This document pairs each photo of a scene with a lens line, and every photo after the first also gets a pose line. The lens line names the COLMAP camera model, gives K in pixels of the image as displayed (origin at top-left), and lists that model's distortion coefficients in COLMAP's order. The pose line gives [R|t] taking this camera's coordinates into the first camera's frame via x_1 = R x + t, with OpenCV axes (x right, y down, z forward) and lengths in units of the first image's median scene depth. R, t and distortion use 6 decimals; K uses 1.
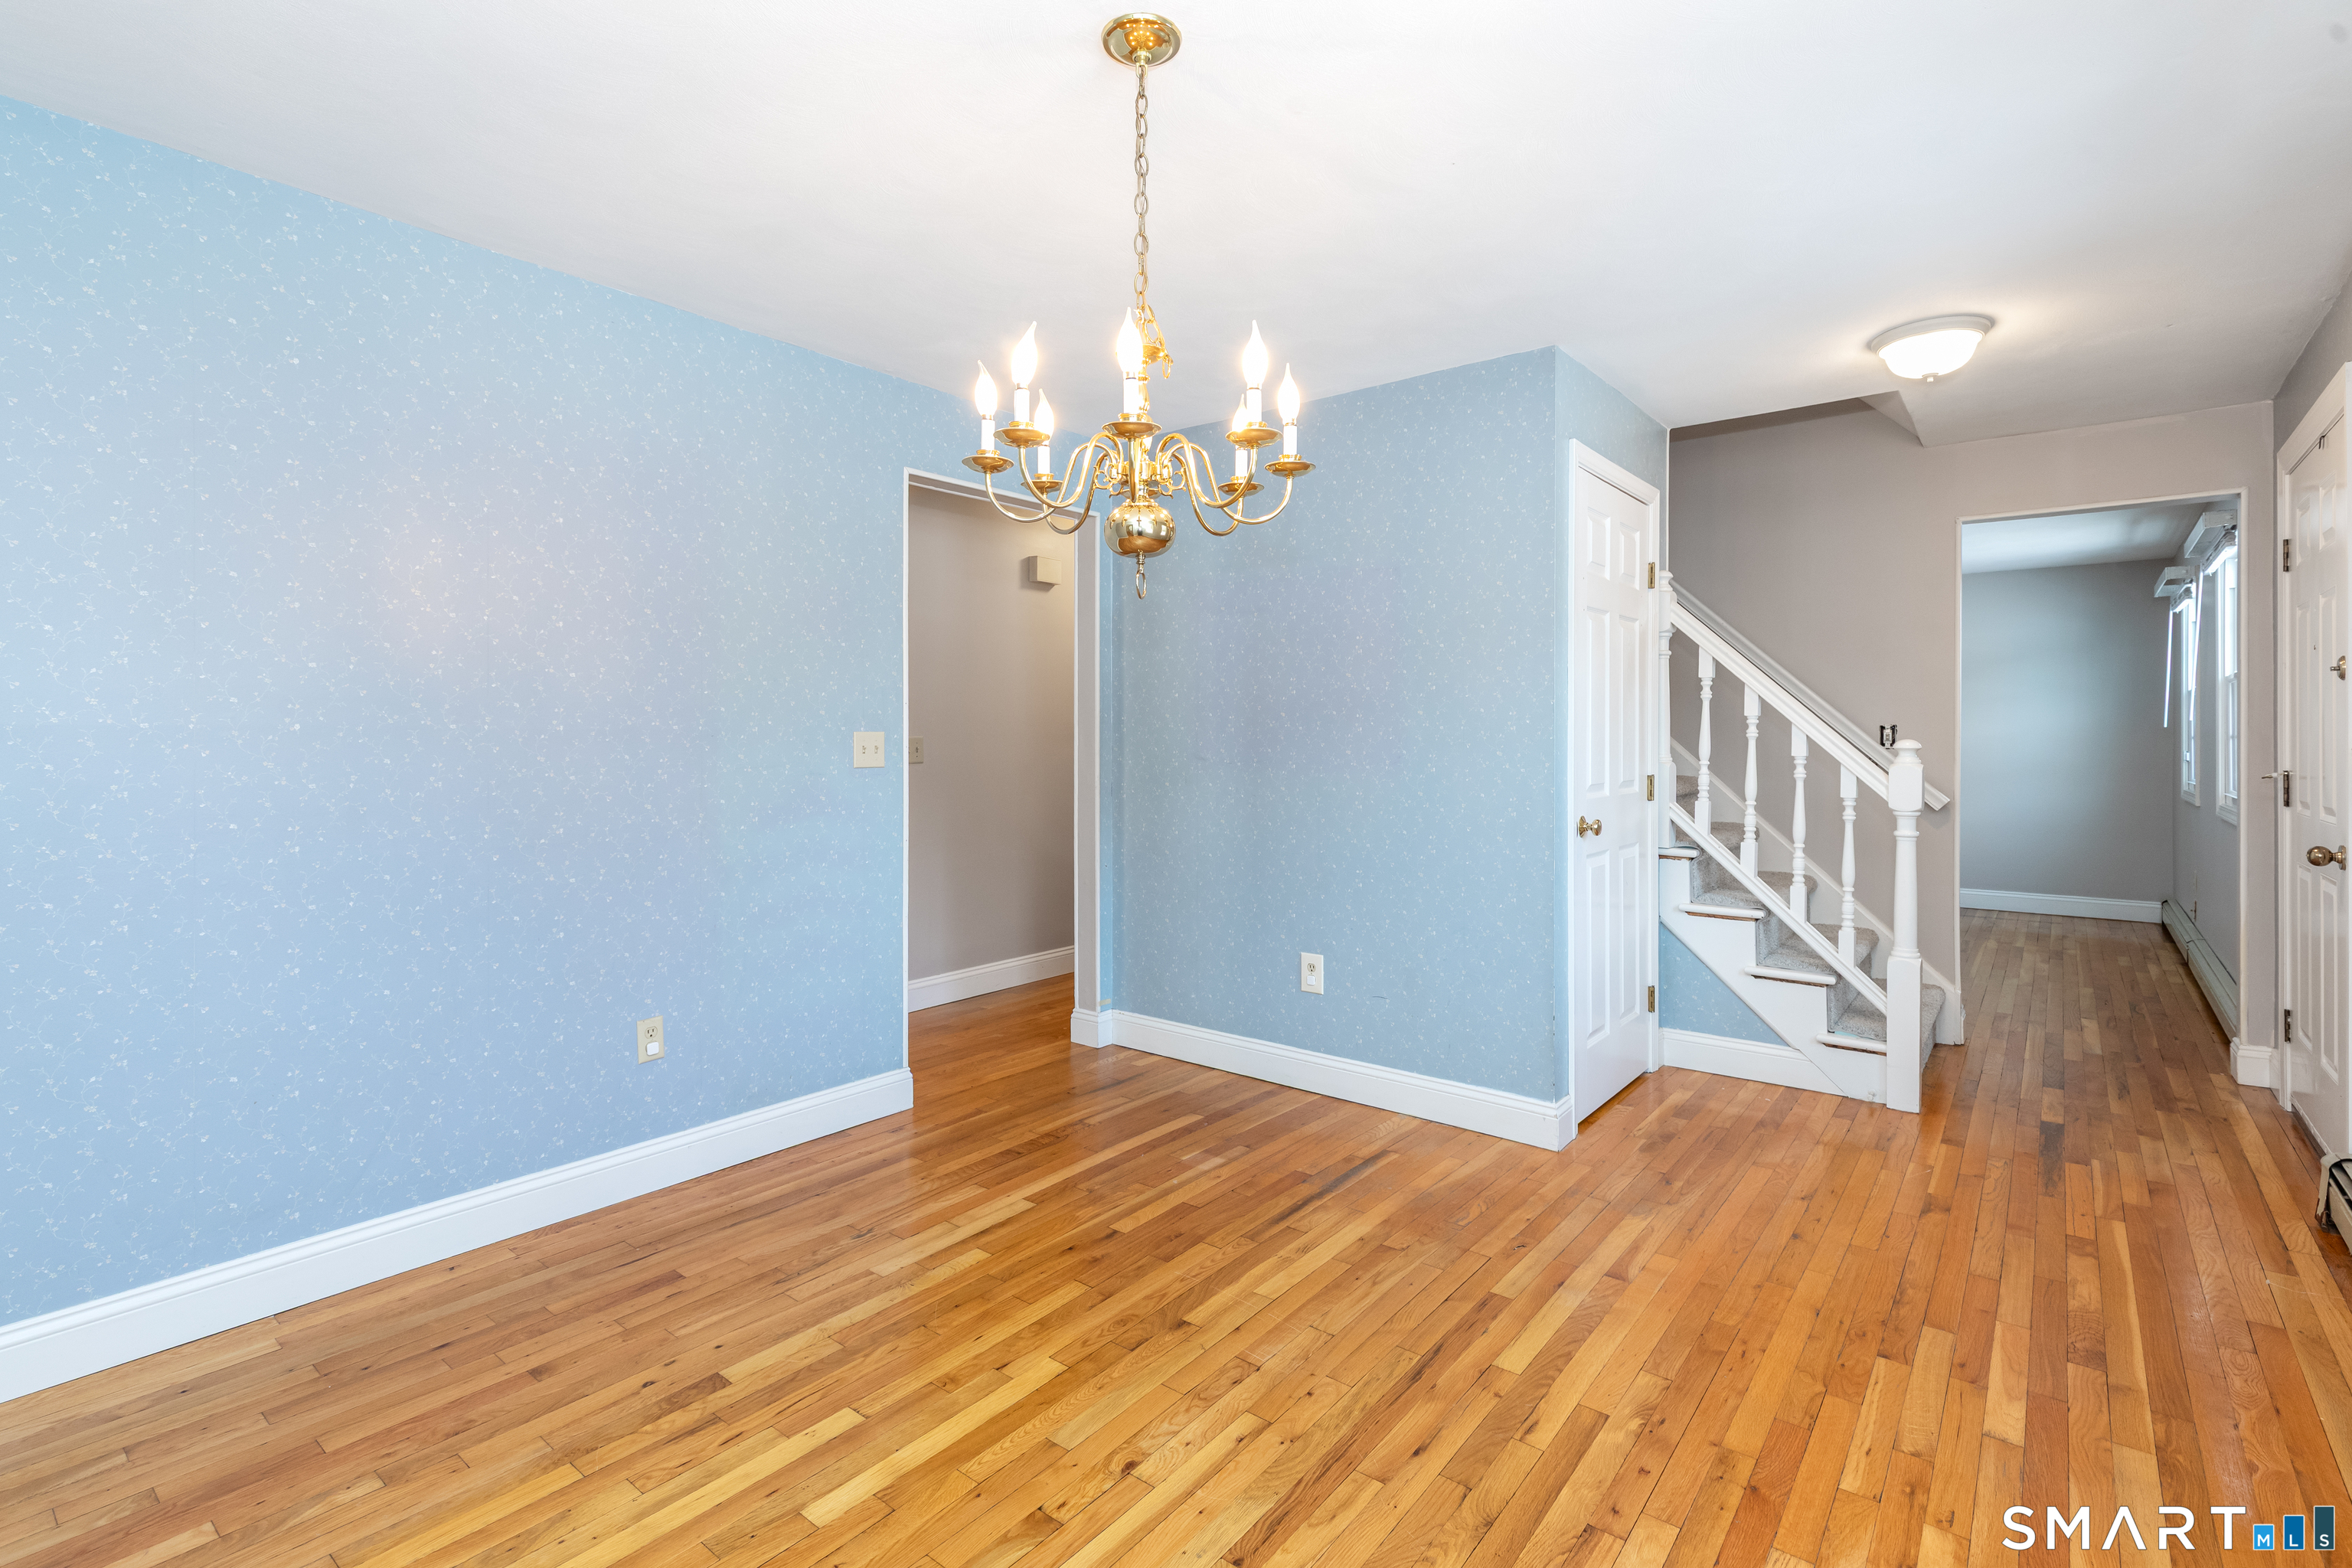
lens RADIAL K [[1085.0, 0, 1188.4], [0, 1085.0, 757.7], [0, 0, 1]] dist [0.018286, -0.004356]
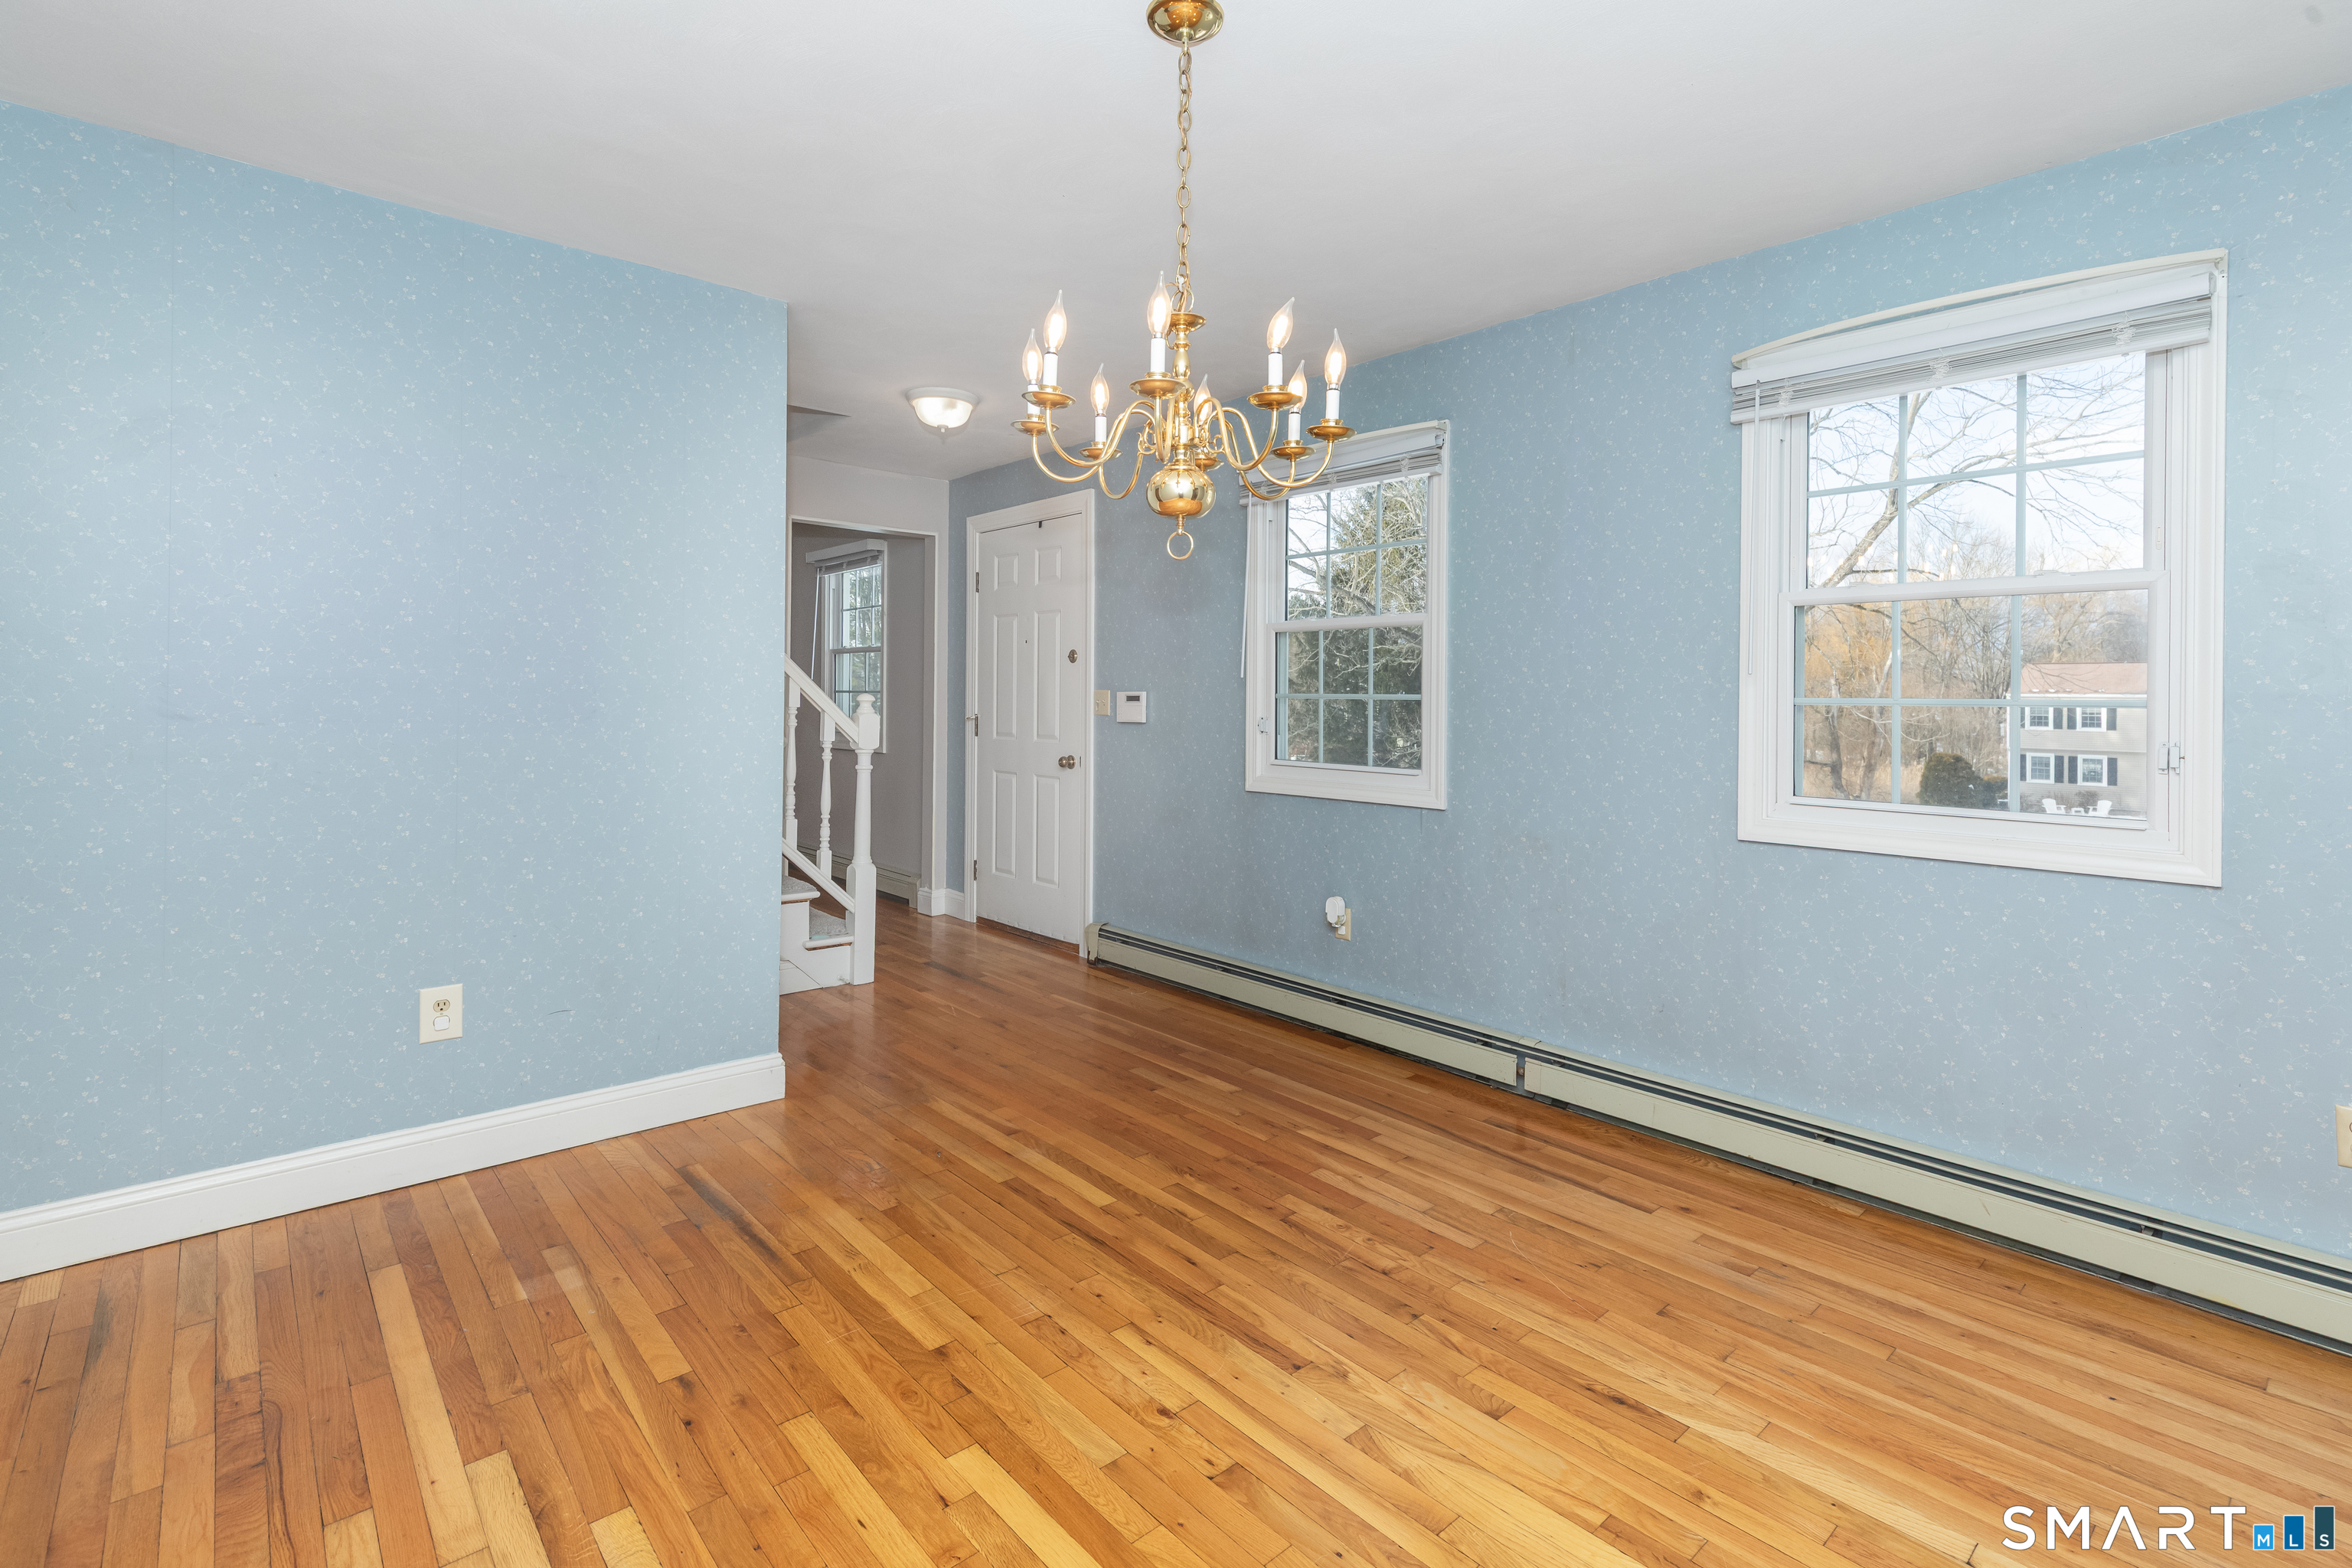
lens RADIAL K [[1085.0, 0, 1163.5], [0, 1085.0, 689.9], [0, 0, 1]] dist [0.018286, -0.004356]
pose [[0.183247, 0.011584, 0.982999, -0.769157], [0.001803, 0.999925, -0.012120, -0.010464], [-0.983065, 0.003993, 0.183212, 0.585844]]
